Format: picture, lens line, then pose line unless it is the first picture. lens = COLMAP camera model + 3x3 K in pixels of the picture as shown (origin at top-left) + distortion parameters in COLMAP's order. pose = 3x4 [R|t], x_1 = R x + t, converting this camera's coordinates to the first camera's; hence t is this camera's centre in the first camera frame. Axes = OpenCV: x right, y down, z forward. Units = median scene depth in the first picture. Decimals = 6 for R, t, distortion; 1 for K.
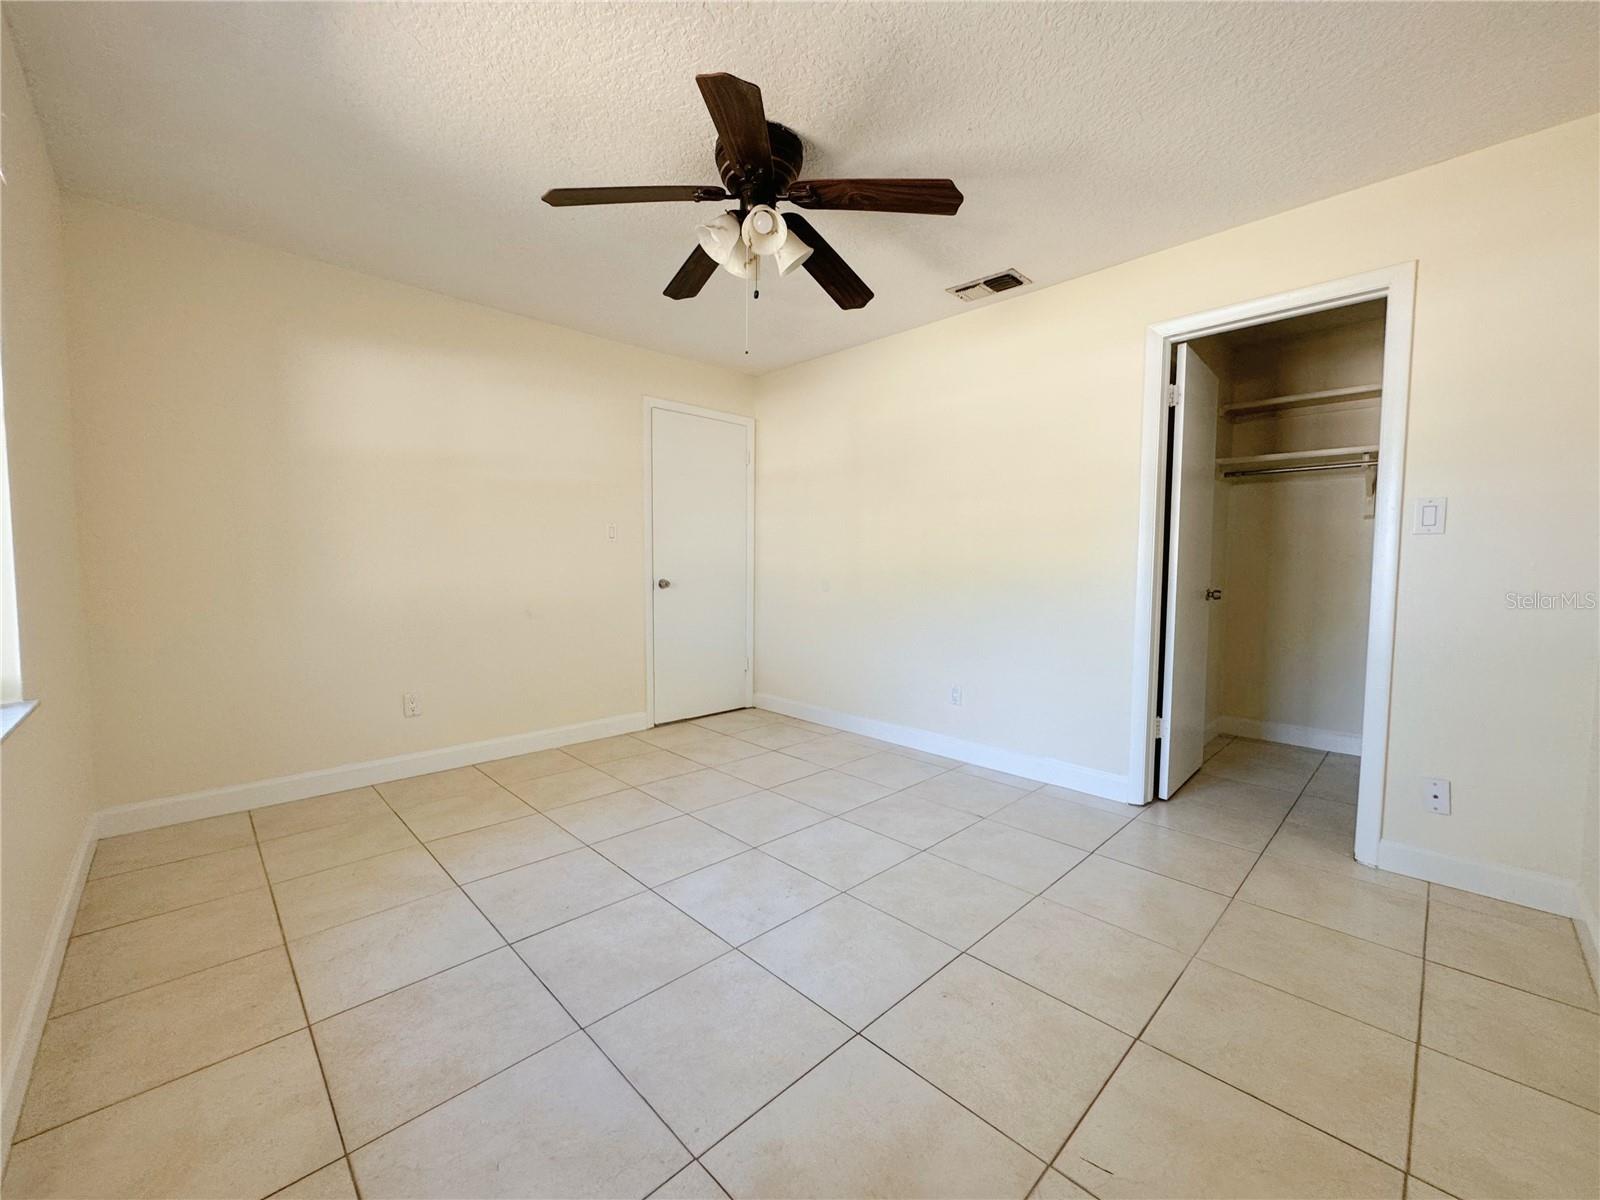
lens RADIAL K [[636.9, 0, 801.5], [0, 636.9, 598.9], [0, 0, 1]] dist [-0.002022, 0.000027]
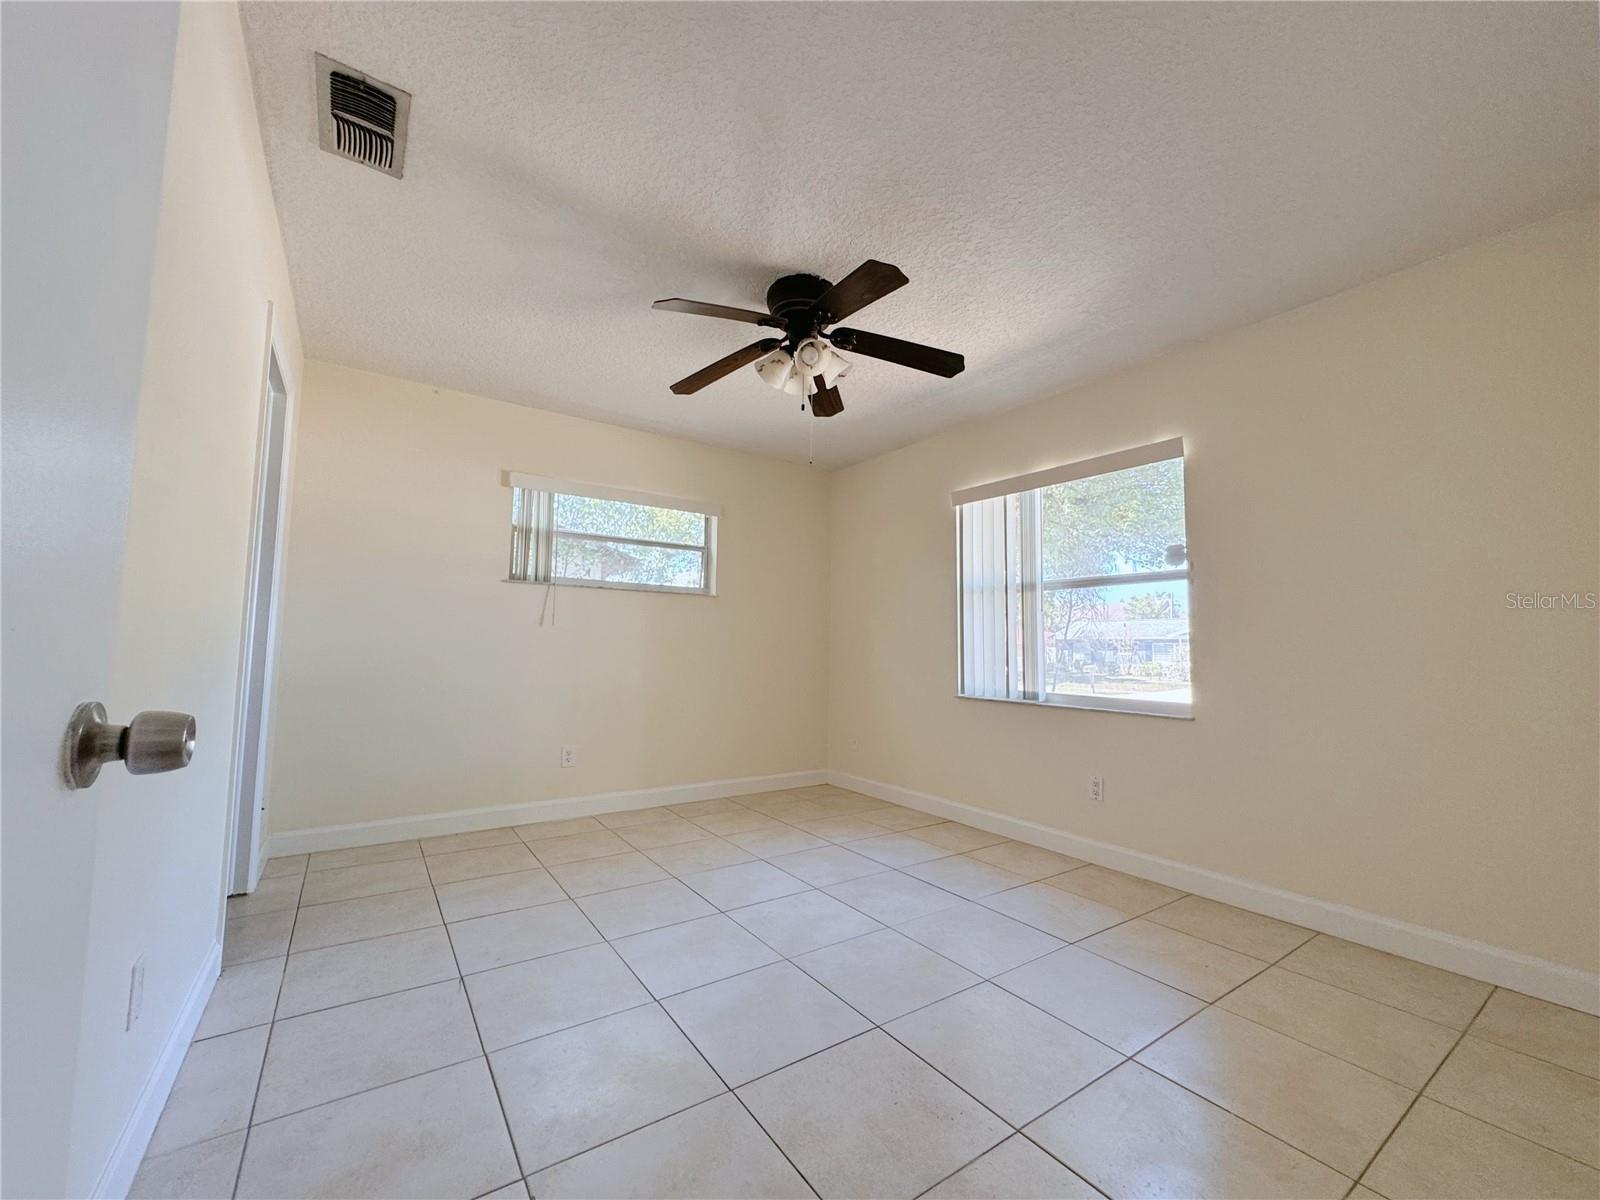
lens RADIAL K [[637.9, 0, 800.9], [0, 637.9, 601.3], [0, 0, 1]] dist [-0.001538, -0.000074]
pose [[-0.985354, -0.008810, 0.170294, -0.225164], [-0.012684, 0.999685, -0.021669, -0.074284], [-0.170049, -0.023512, -0.985155, 1.798448]]
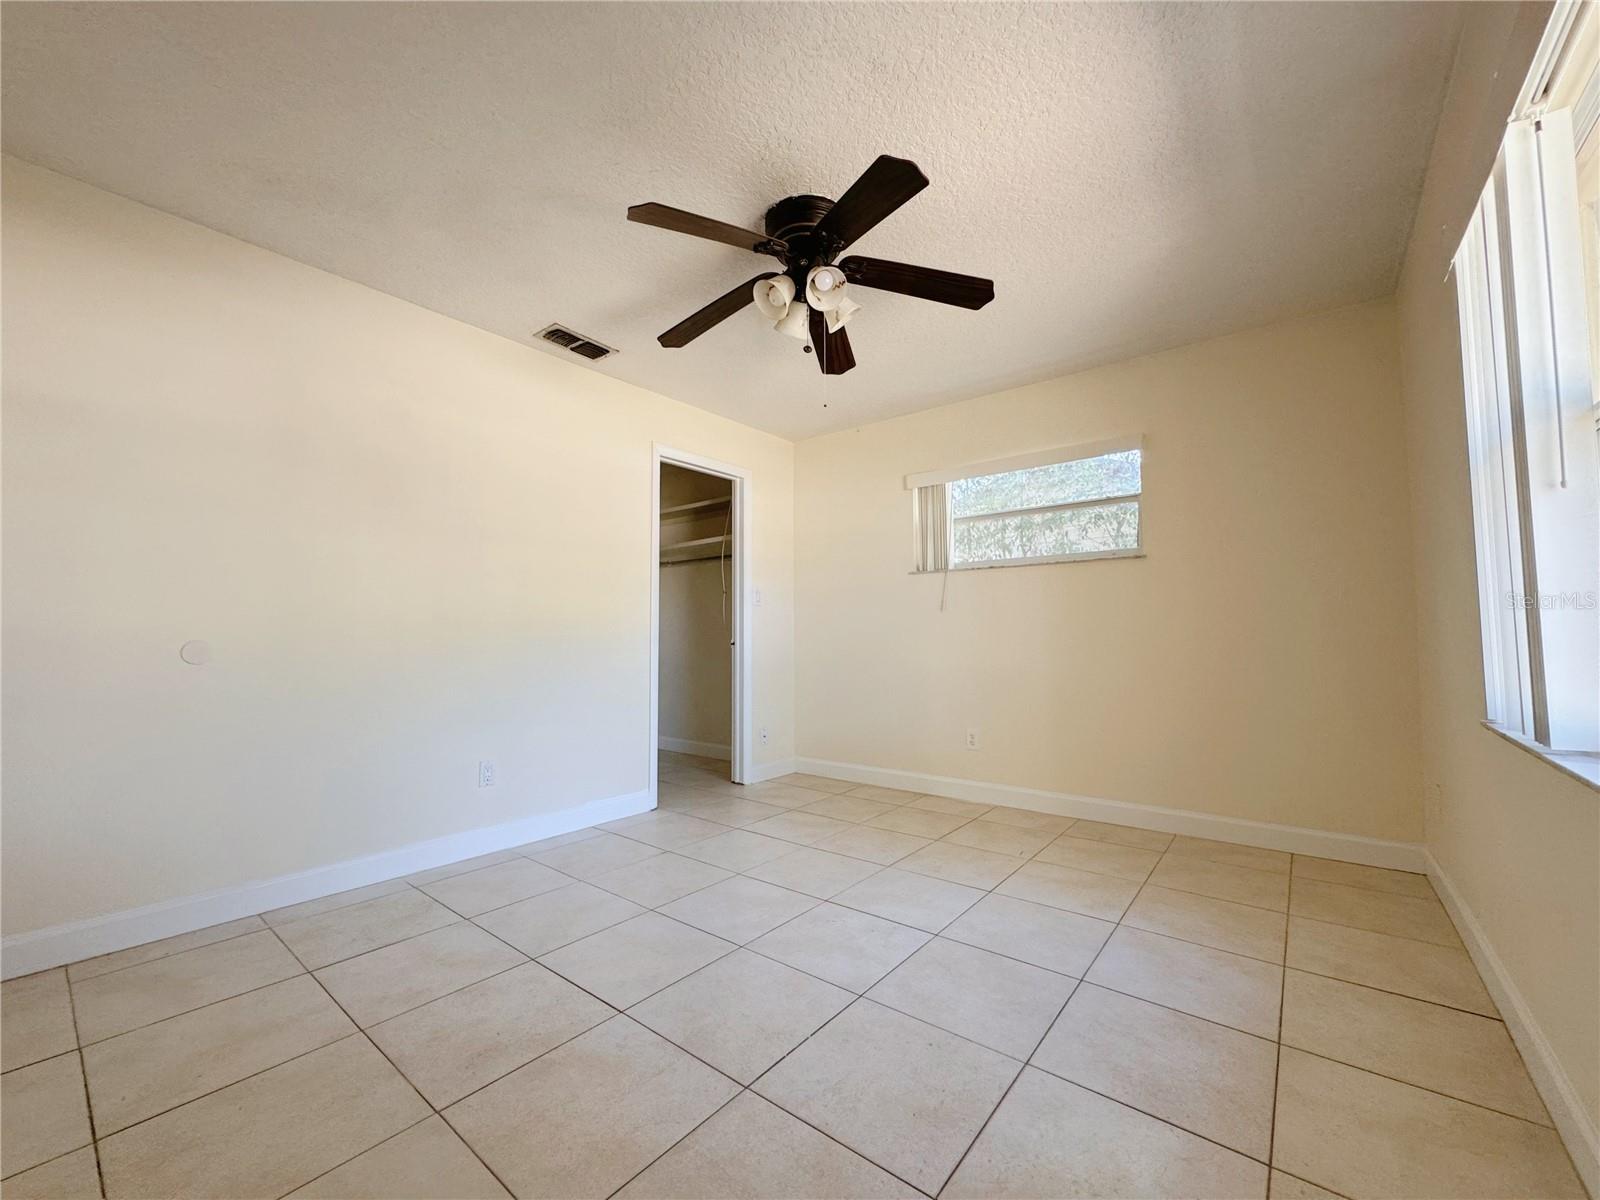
lens RADIAL K [[637.9, 0, 800.9], [0, 637.9, 601.3], [0, 0, 1]] dist [-0.001538, -0.000074]
pose [[-0.121721, 0.049288, 0.991340, -0.898298], [0.058465, 0.997388, -0.042410, -0.019209], [-0.990841, 0.052797, -0.124285, 0.966872]]
